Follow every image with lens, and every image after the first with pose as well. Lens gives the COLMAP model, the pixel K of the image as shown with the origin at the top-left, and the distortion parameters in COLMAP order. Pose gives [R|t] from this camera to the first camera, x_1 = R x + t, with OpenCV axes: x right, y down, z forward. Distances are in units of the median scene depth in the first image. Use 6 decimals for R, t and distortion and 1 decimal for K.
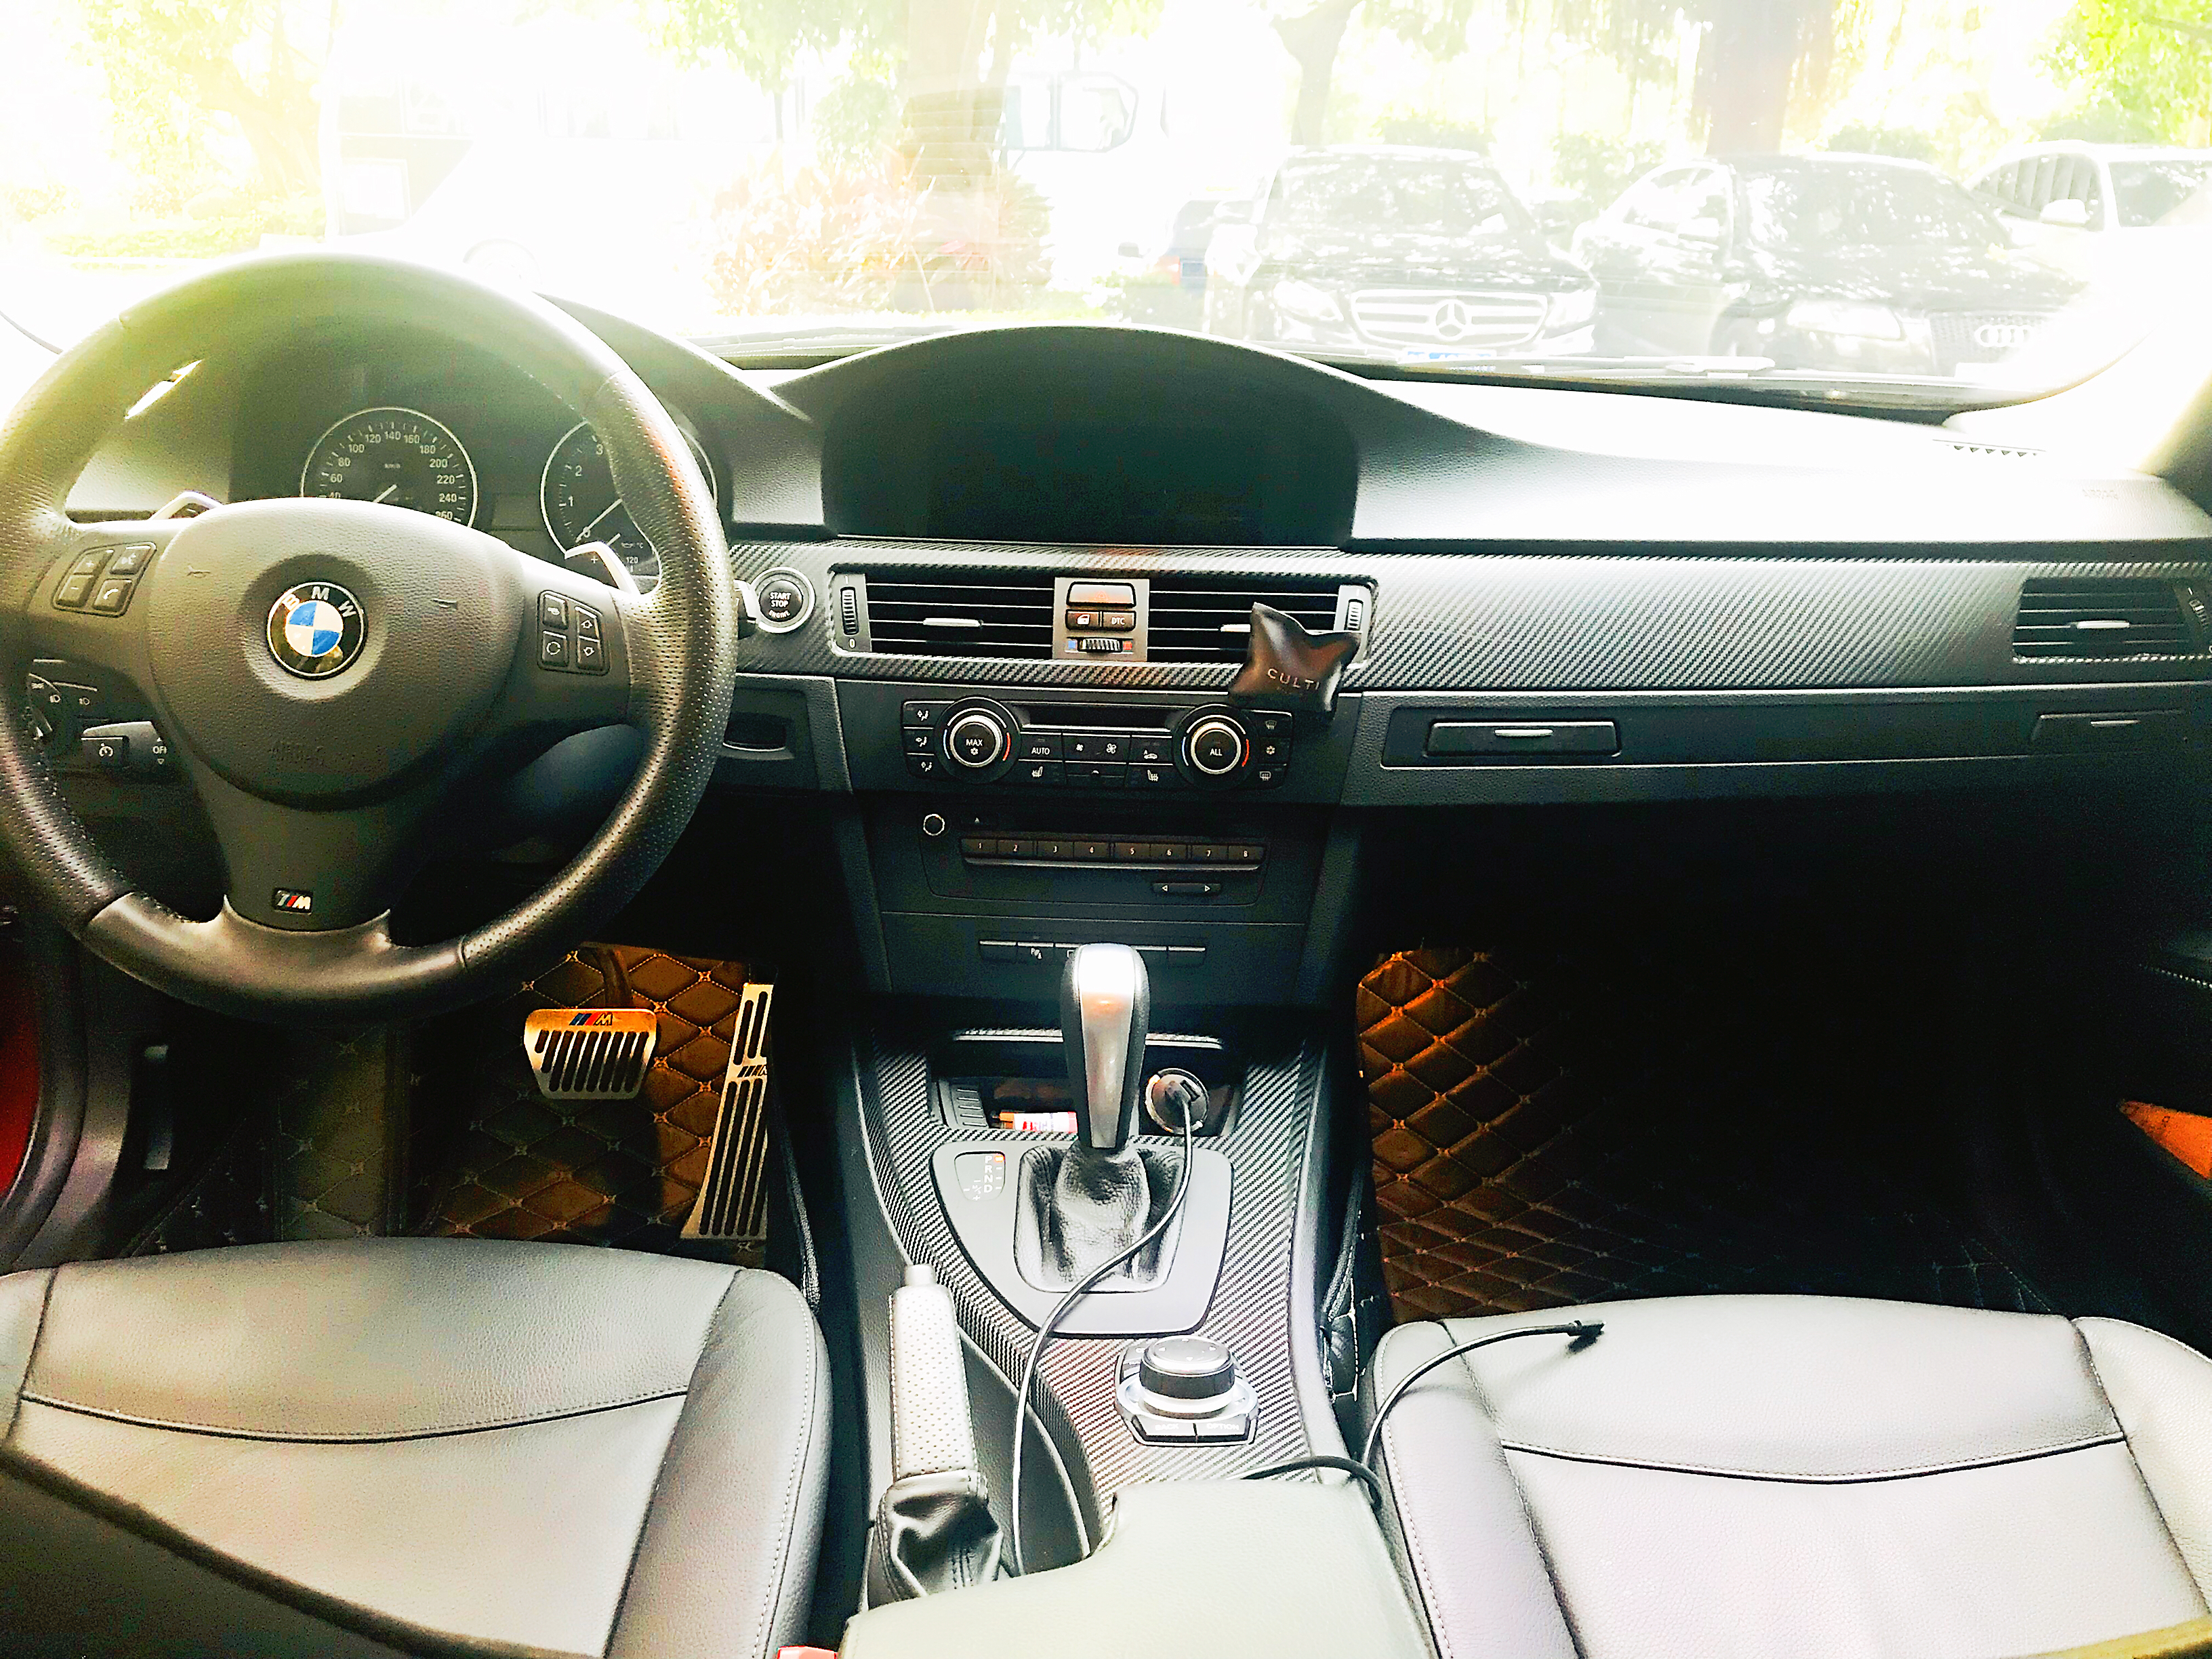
lens RADIAL K [[1809.4, 0, 1096.6], [0, 1809.4, 829.2], [0, 0, 1]] dist [0.005596, -0.025109]
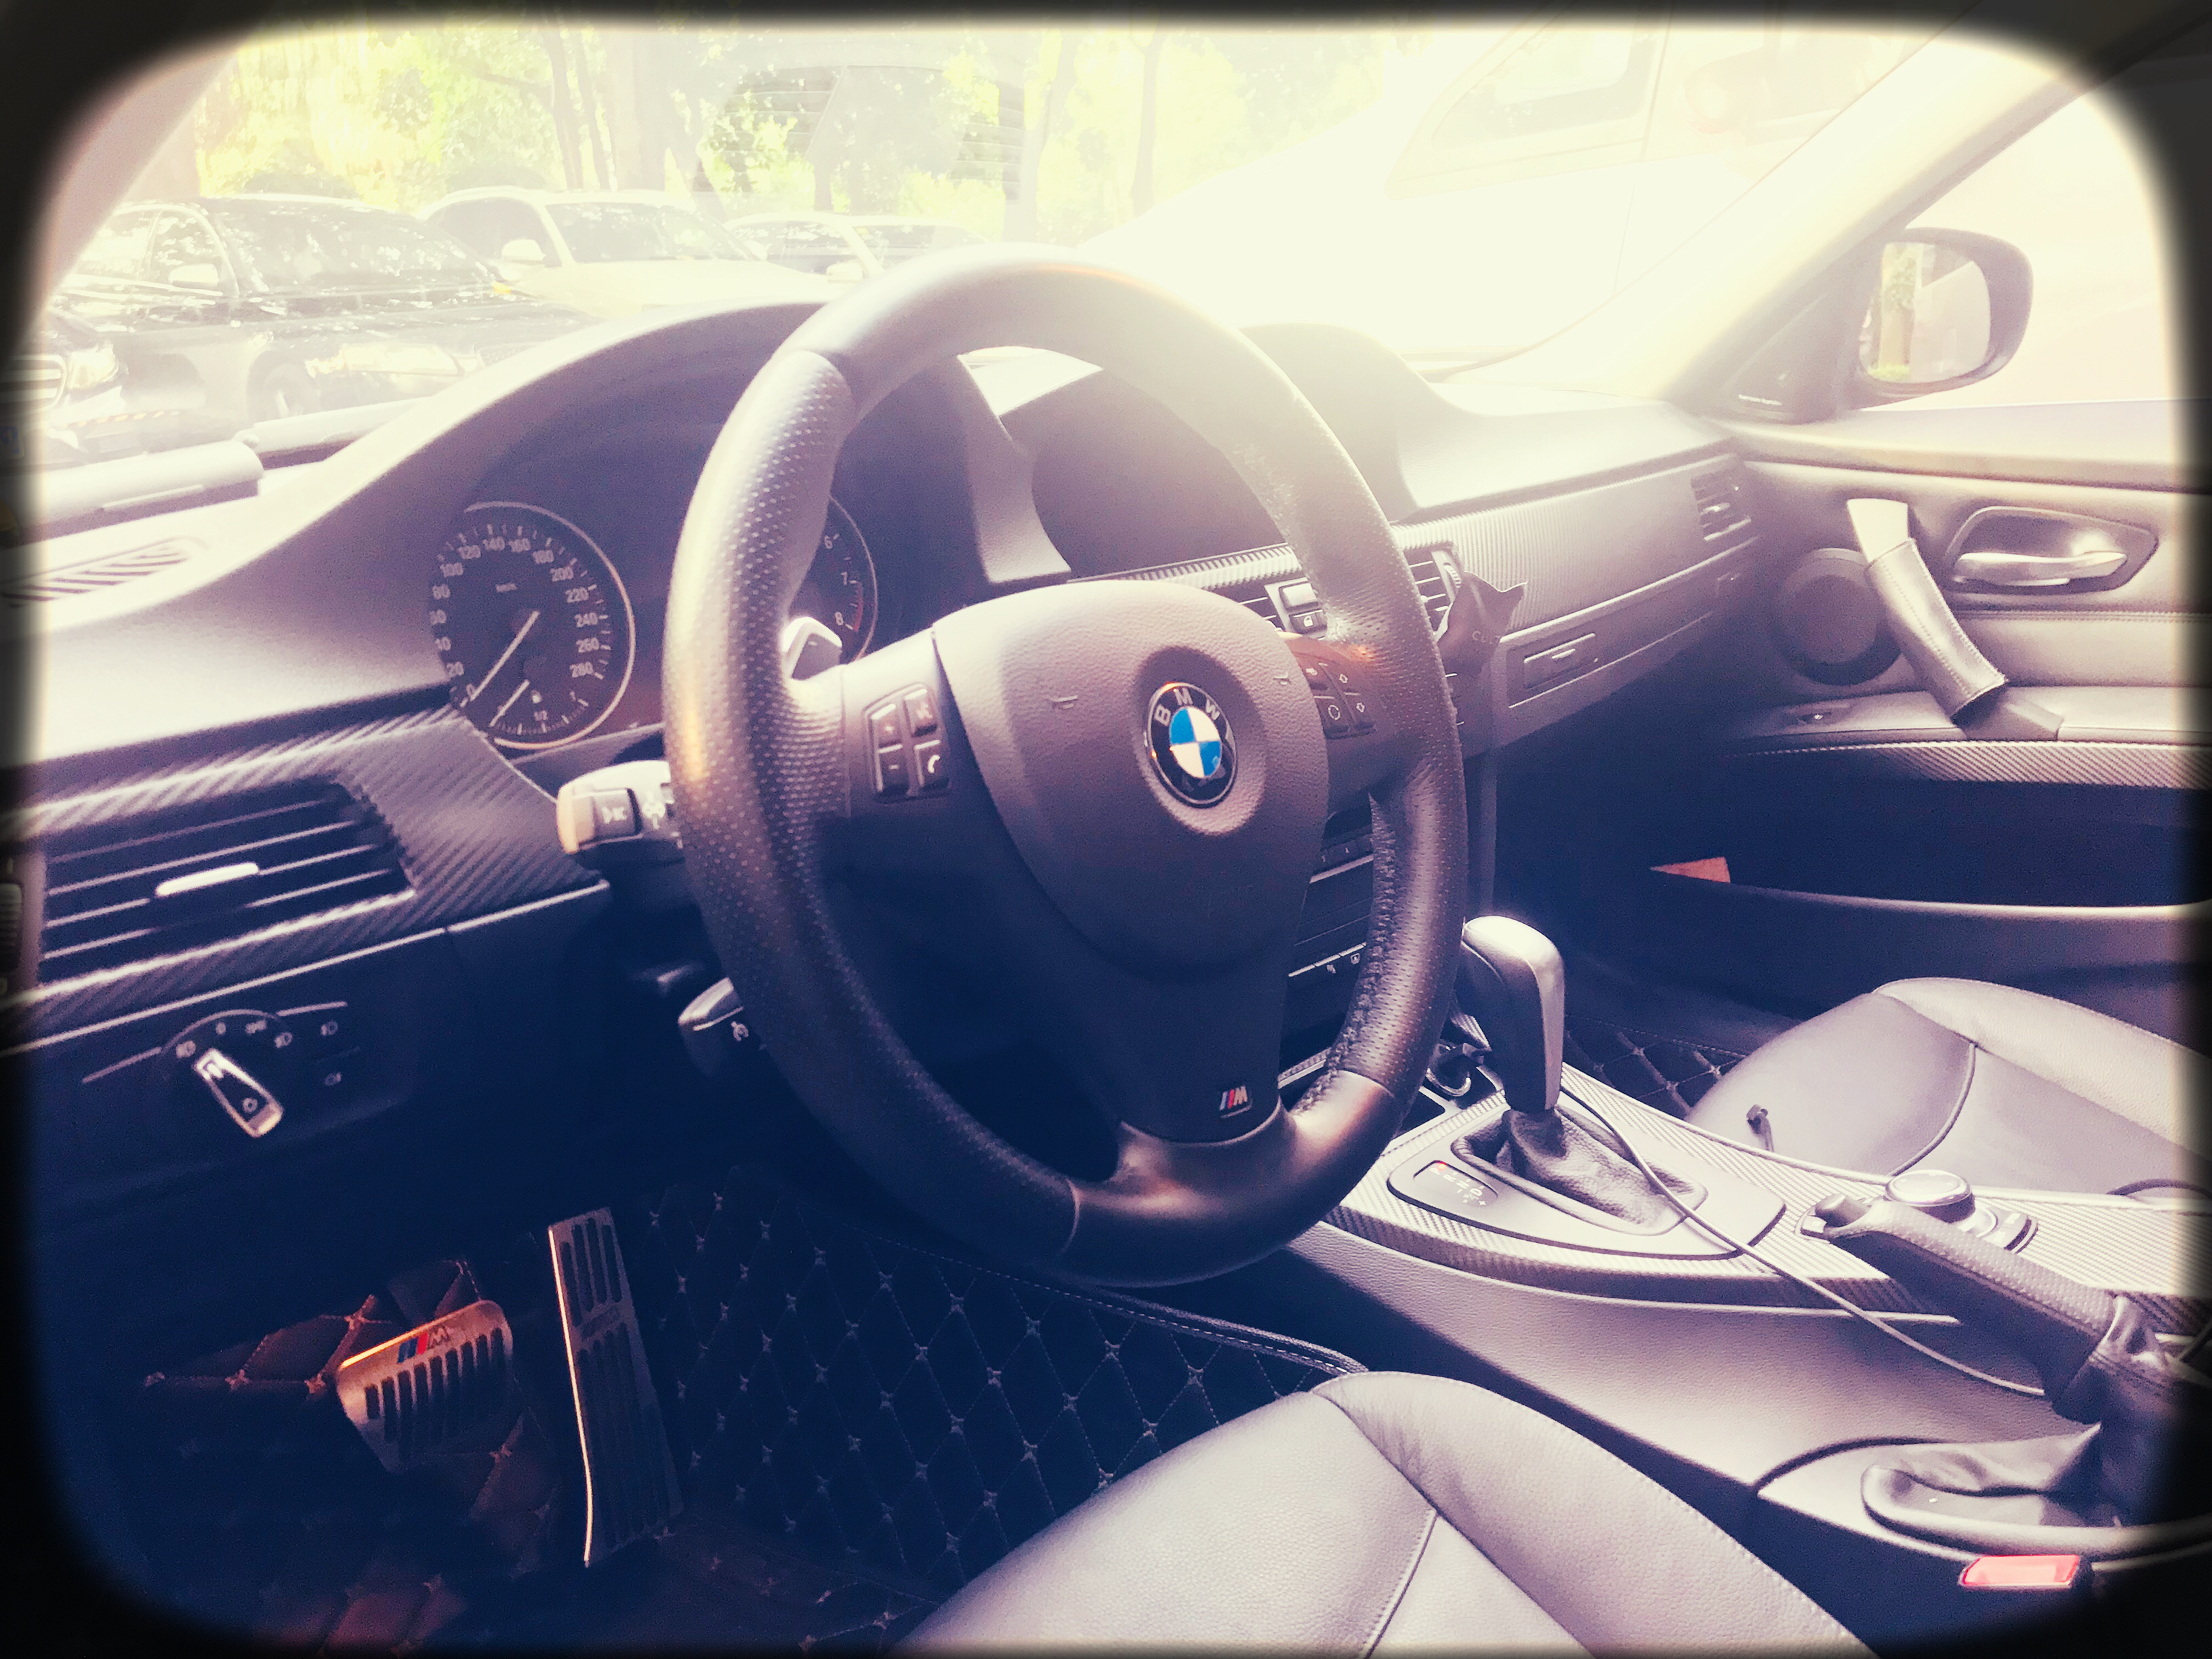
lens RADIAL K [[1809.4, 0, 1097.9], [0, 1809.4, 830.5], [0, 0, 1]] dist [0.005596, -0.025109]
pose [[0.677875, -0.244836, 0.693210, -0.735462], [0.260964, 0.961647, 0.084455, -0.111069], [-0.687301, 0.123652, 0.715770, 0.364434]]
